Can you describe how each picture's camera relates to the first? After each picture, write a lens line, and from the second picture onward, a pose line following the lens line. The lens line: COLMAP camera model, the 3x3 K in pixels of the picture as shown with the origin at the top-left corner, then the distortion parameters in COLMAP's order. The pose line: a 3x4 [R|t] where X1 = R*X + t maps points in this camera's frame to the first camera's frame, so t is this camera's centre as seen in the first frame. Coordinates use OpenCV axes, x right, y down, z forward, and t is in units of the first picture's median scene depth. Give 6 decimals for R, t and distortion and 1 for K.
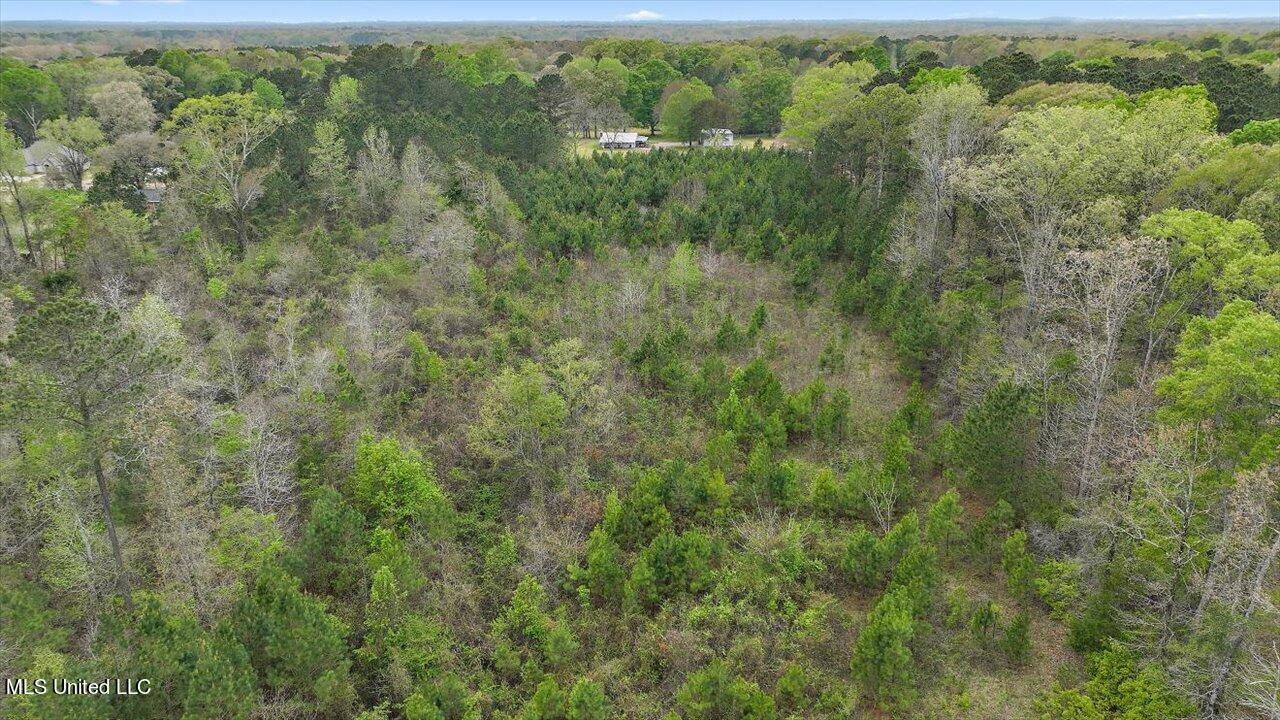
lens RADIAL K [[900.0, 0, 642.8], [0, 900.0, 362.8], [0, 0, 1]] dist [-0.006553, 0.023117]
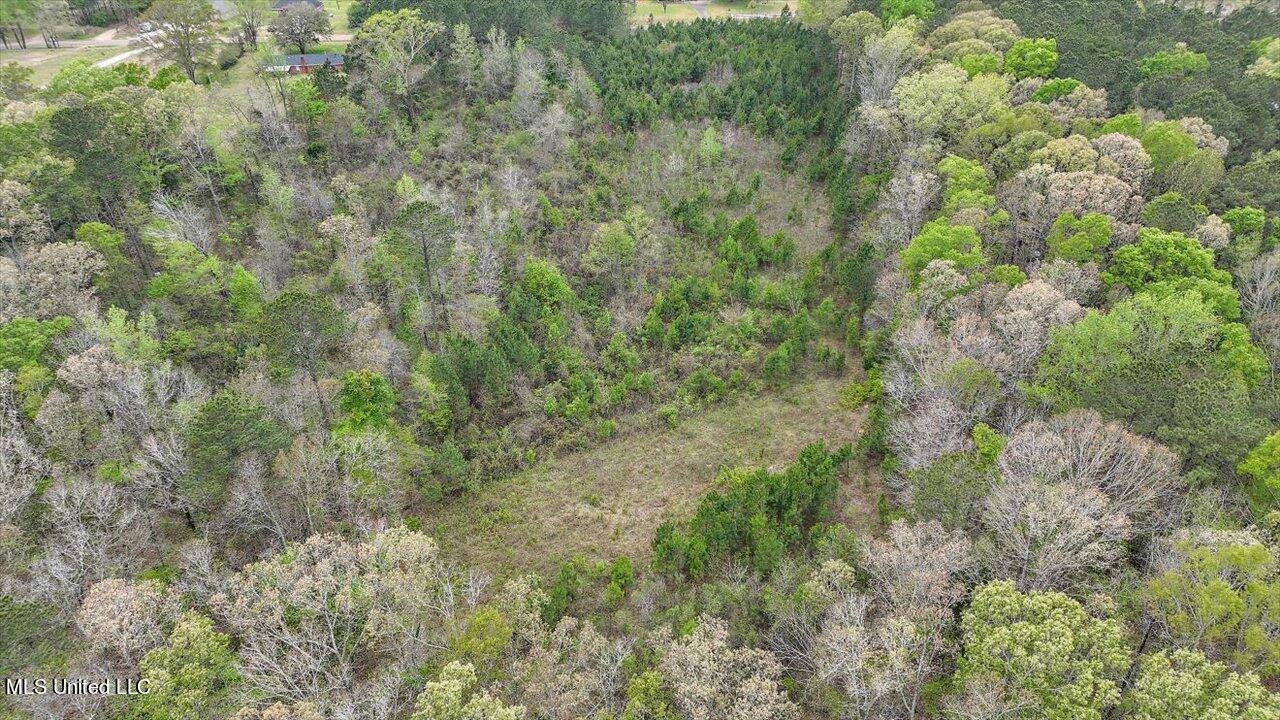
lens RADIAL K [[900.0, 0, 640.4], [0, 900.0, 357.3], [0, 0, 1]] dist [-0.006553, 0.023117]
pose [[0.998216, 0.033633, -0.049331, 0.022101], [-0.022135, 0.975832, 0.217399, -0.117753], [0.055451, -0.215919, 0.974835, -0.773958]]
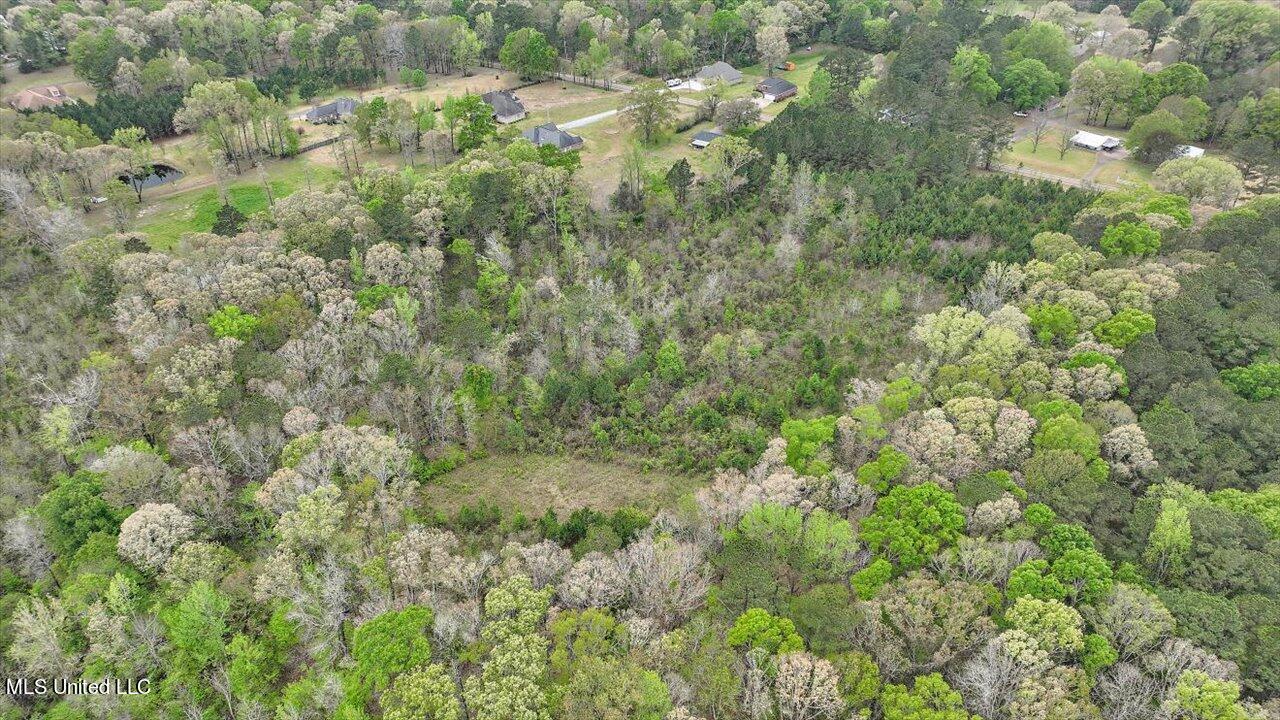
lens RADIAL K [[900.0, 0, 643.7], [0, 900.0, 368.6], [0, 0, 1]] dist [-0.006553, 0.023117]
pose [[0.712049, 0.389377, -0.584271, 1.161963], [-0.244966, 0.917621, 0.312992, -0.612405], [0.658011, -0.079739, 0.748775, -1.030587]]
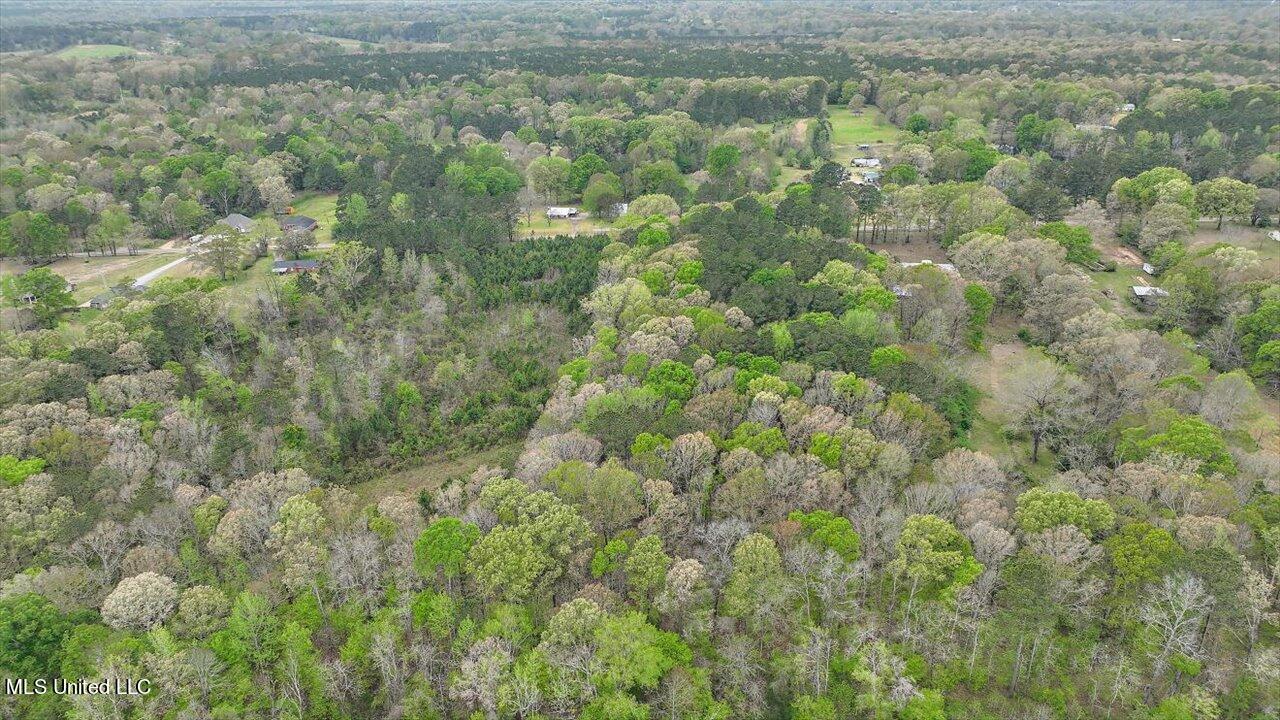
lens RADIAL K [[900.0, 0, 645.9], [0, 900.0, 363.8], [0, 0, 1]] dist [-0.006553, 0.023117]
pose [[0.998050, 0.021374, -0.058646, 0.754073], [-0.018346, 0.998494, 0.051707, -0.164322], [0.059663, -0.050530, 0.996939, -2.152907]]
